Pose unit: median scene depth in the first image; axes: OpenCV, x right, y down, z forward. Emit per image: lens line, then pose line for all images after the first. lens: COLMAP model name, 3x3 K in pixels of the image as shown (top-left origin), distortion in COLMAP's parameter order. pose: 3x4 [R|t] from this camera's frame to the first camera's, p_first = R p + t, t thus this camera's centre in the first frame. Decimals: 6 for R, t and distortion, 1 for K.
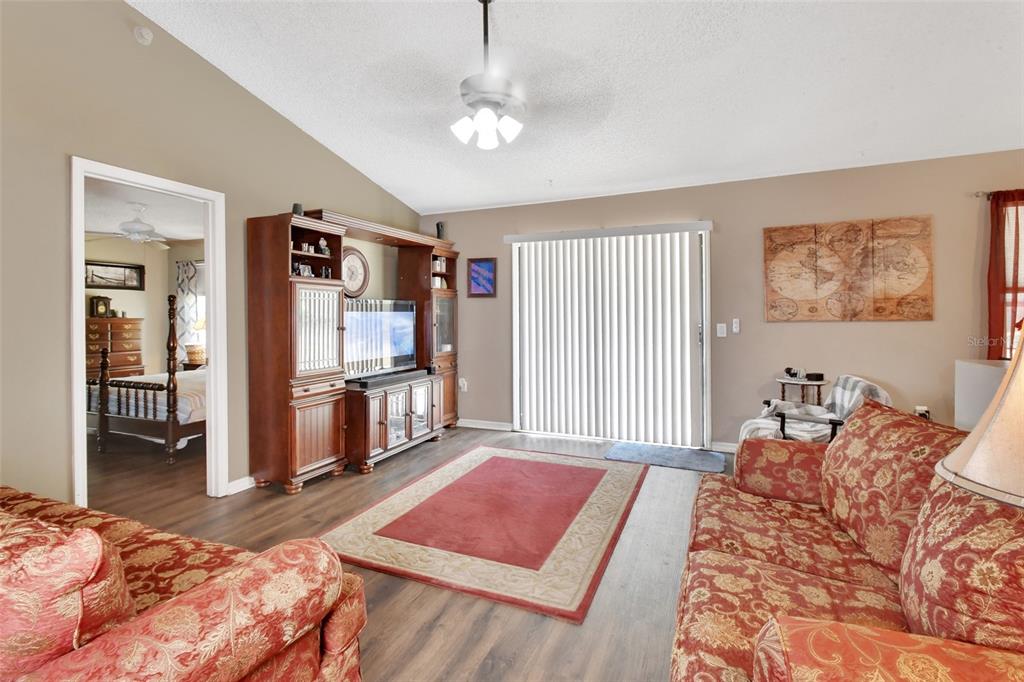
lens RADIAL K [[471.2, 0, 507.1], [0, 471.2, 315.1], [0, 0, 1]] dist [-0.005440, -0.001097]
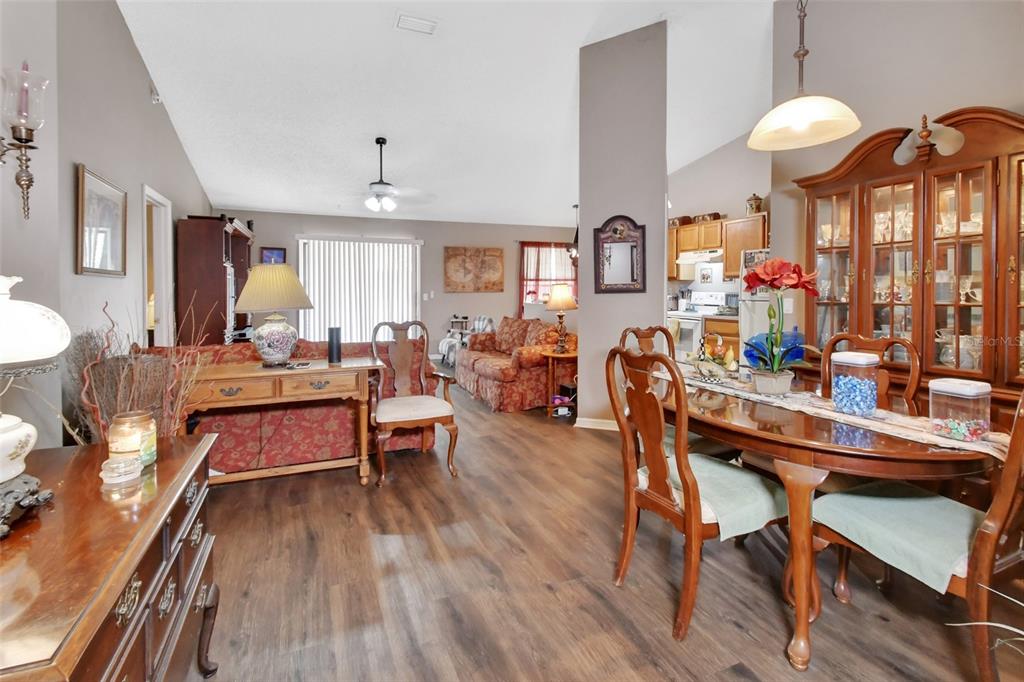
lens RADIAL K [[471.2, 0, 498.8], [0, 471.2, 296.9], [0, 0, 1]] dist [-0.005440, -0.001097]
pose [[0.680665, -0.007484, 0.732556, -0.829044], [-0.006976, 0.999836, 0.016696, -0.002875], [-0.732561, -0.016475, 0.680502, -0.590268]]
